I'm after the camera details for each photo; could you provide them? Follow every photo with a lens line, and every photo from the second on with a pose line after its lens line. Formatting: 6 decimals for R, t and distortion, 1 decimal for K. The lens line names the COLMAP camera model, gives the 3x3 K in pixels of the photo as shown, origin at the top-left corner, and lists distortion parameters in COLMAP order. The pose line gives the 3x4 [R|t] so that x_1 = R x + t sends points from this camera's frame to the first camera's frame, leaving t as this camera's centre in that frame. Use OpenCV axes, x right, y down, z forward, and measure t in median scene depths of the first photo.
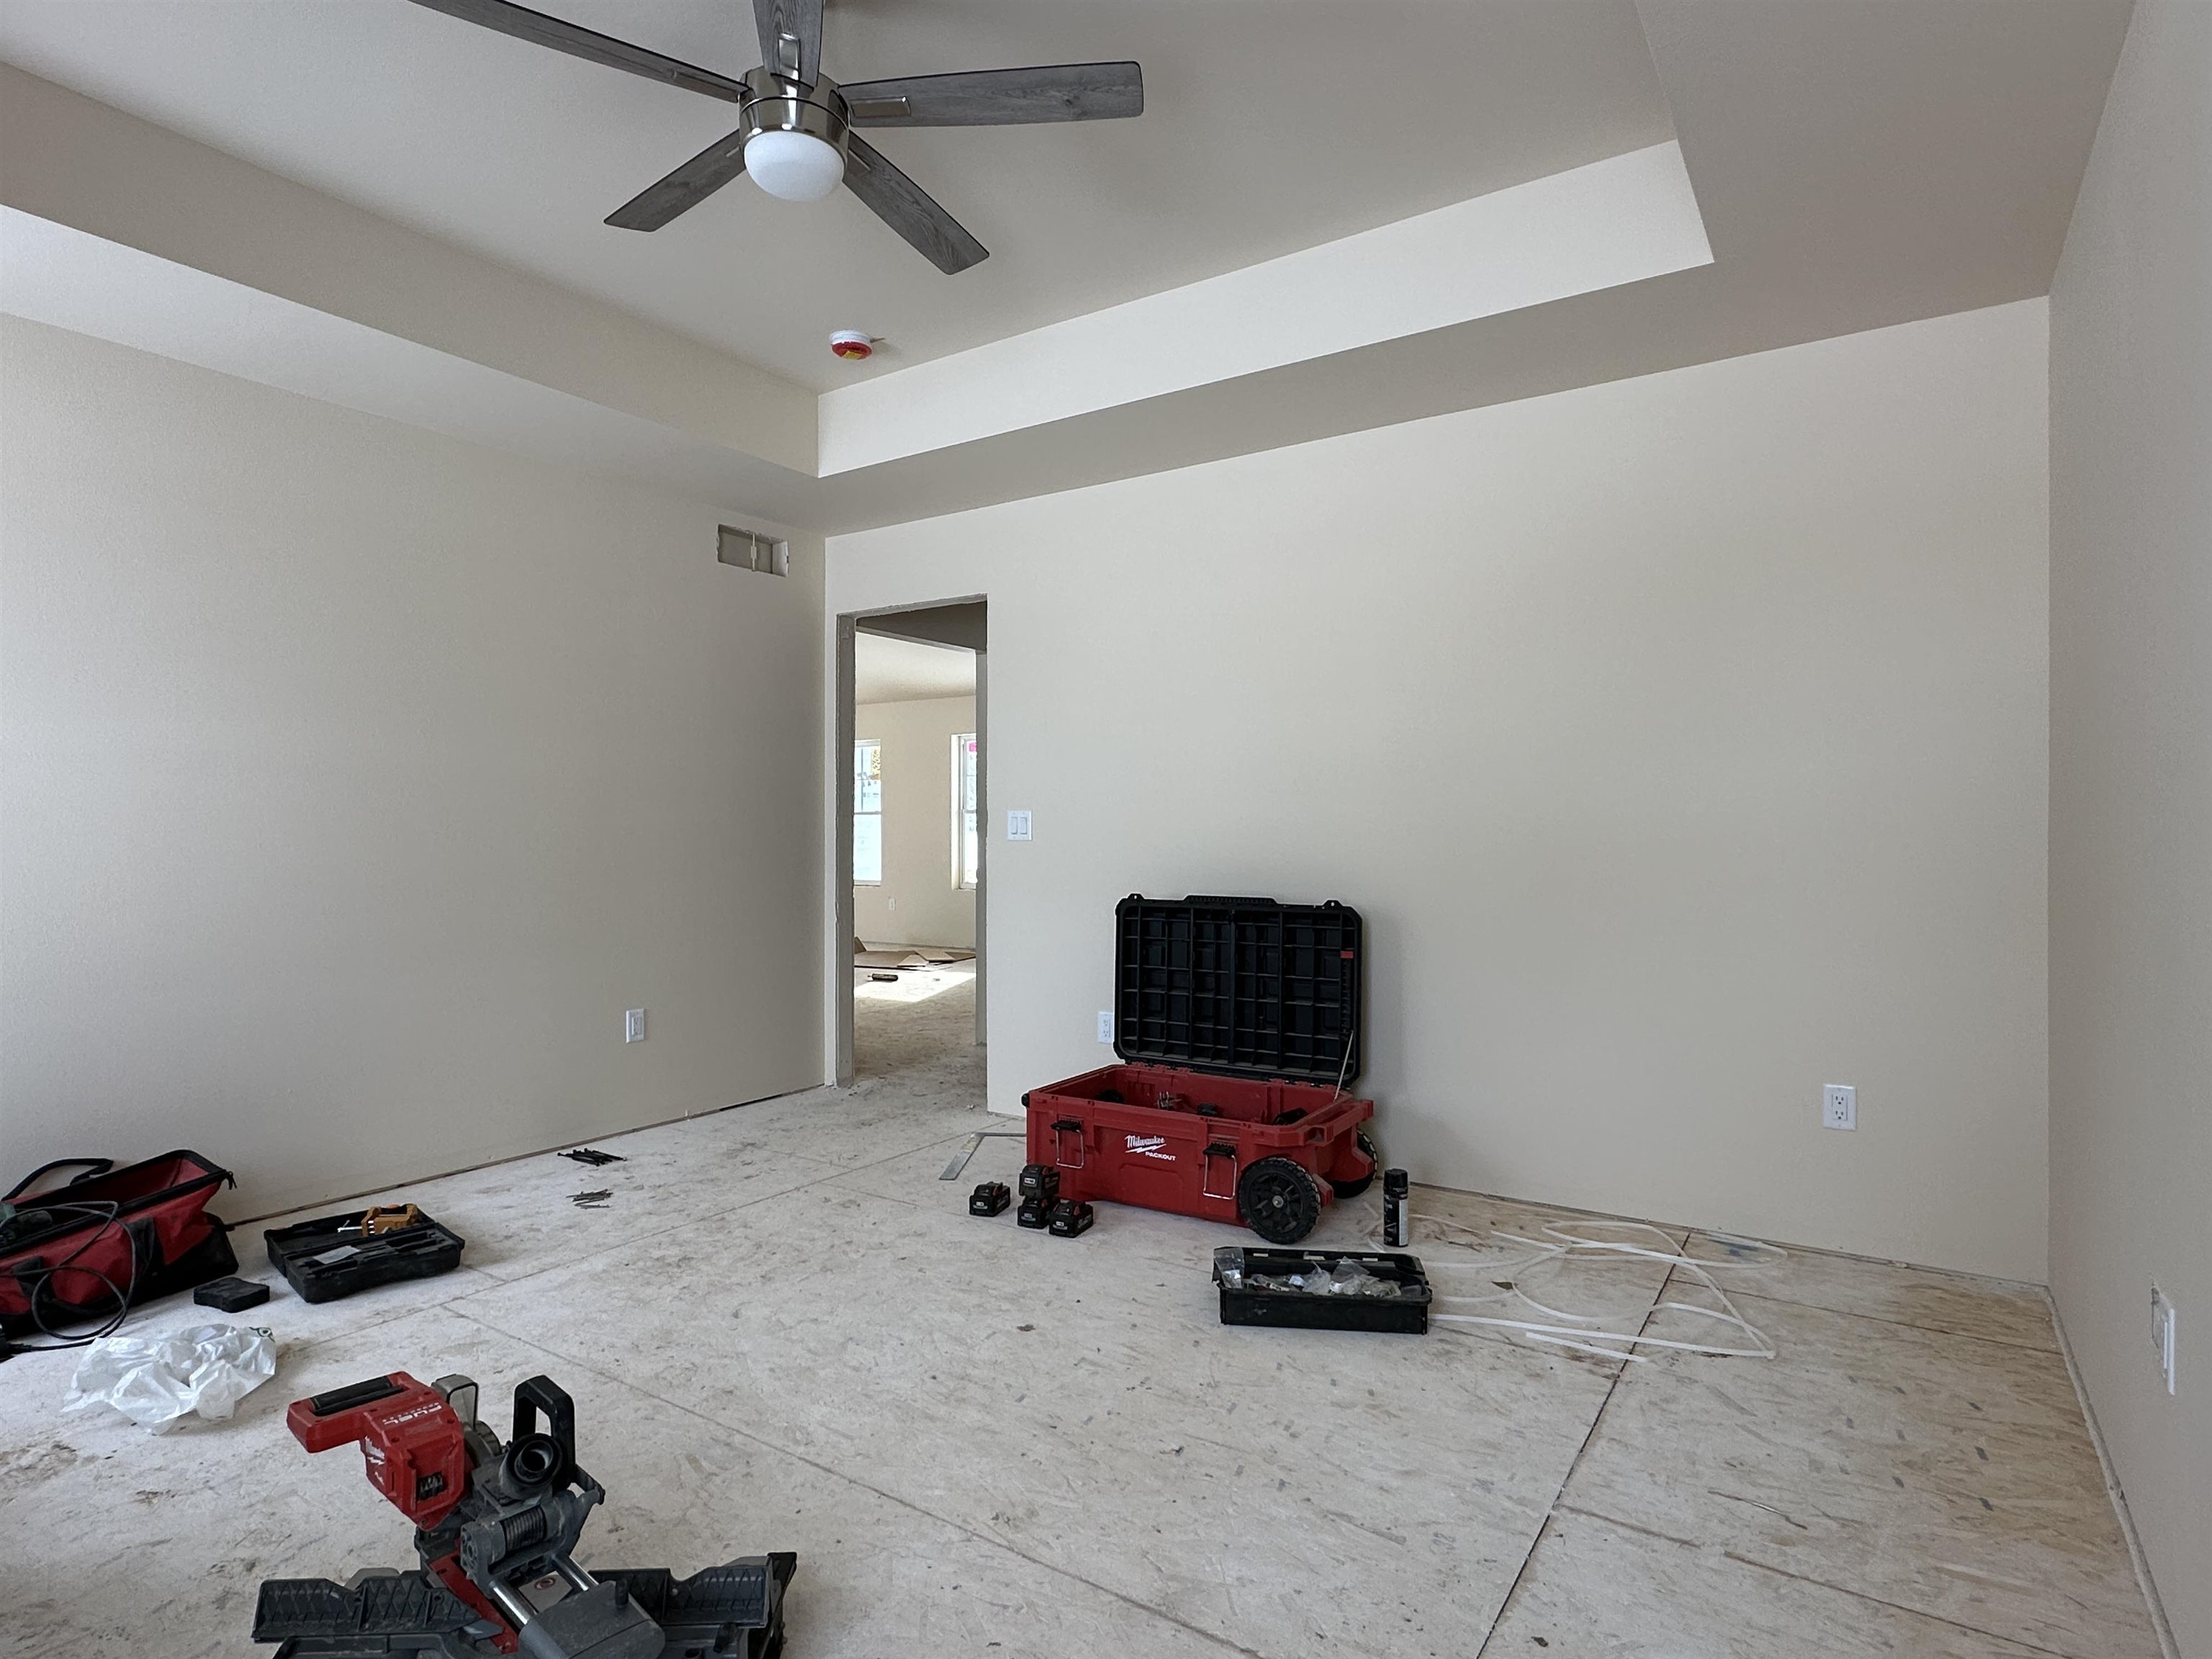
lens RADIAL K [[1178.6, 0, 1107.0], [0, 1178.6, 838.3], [0, 0, 1]] dist [-0.003444, 0.001121]
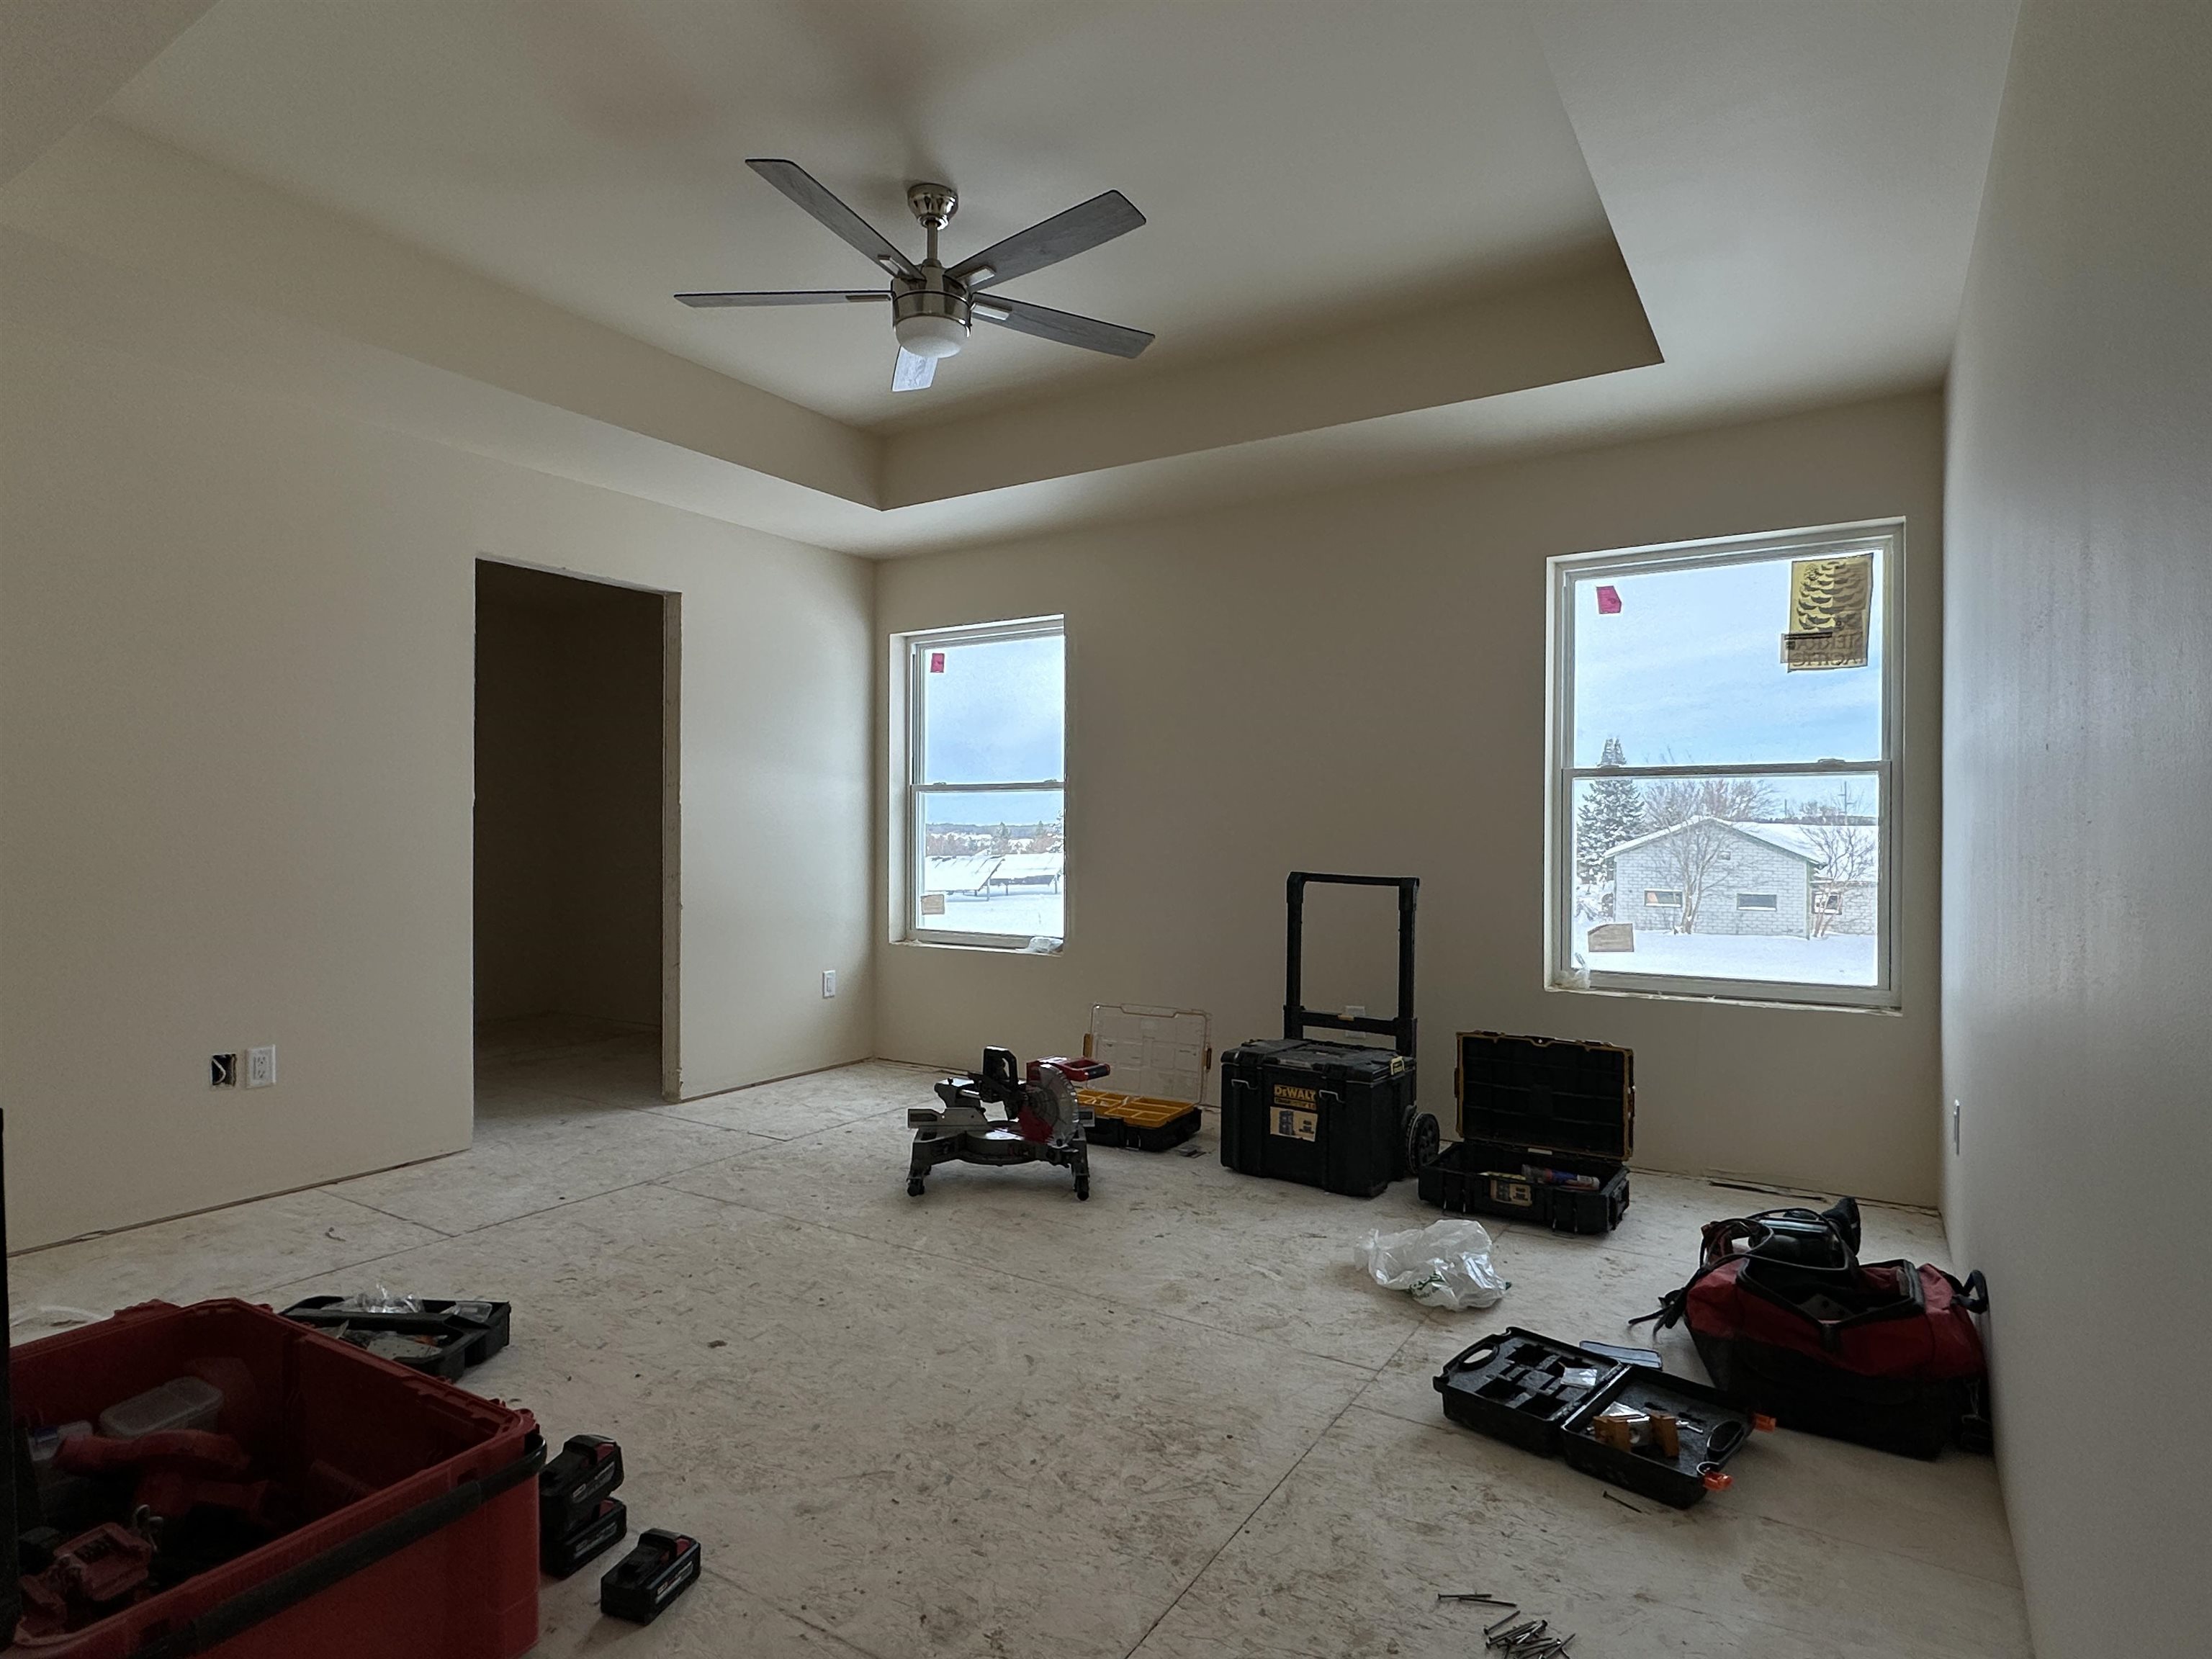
lens RADIAL K [[1178.6, 0, 1102.9], [0, 1178.6, 829.4], [0, 0, 1]] dist [-0.003444, 0.001121]
pose [[-0.999848, -0.001674, -0.017347, -0.323208], [-0.001730, 0.999993, 0.003210, -0.006104], [0.017341, 0.003239, -0.999844, 1.735106]]
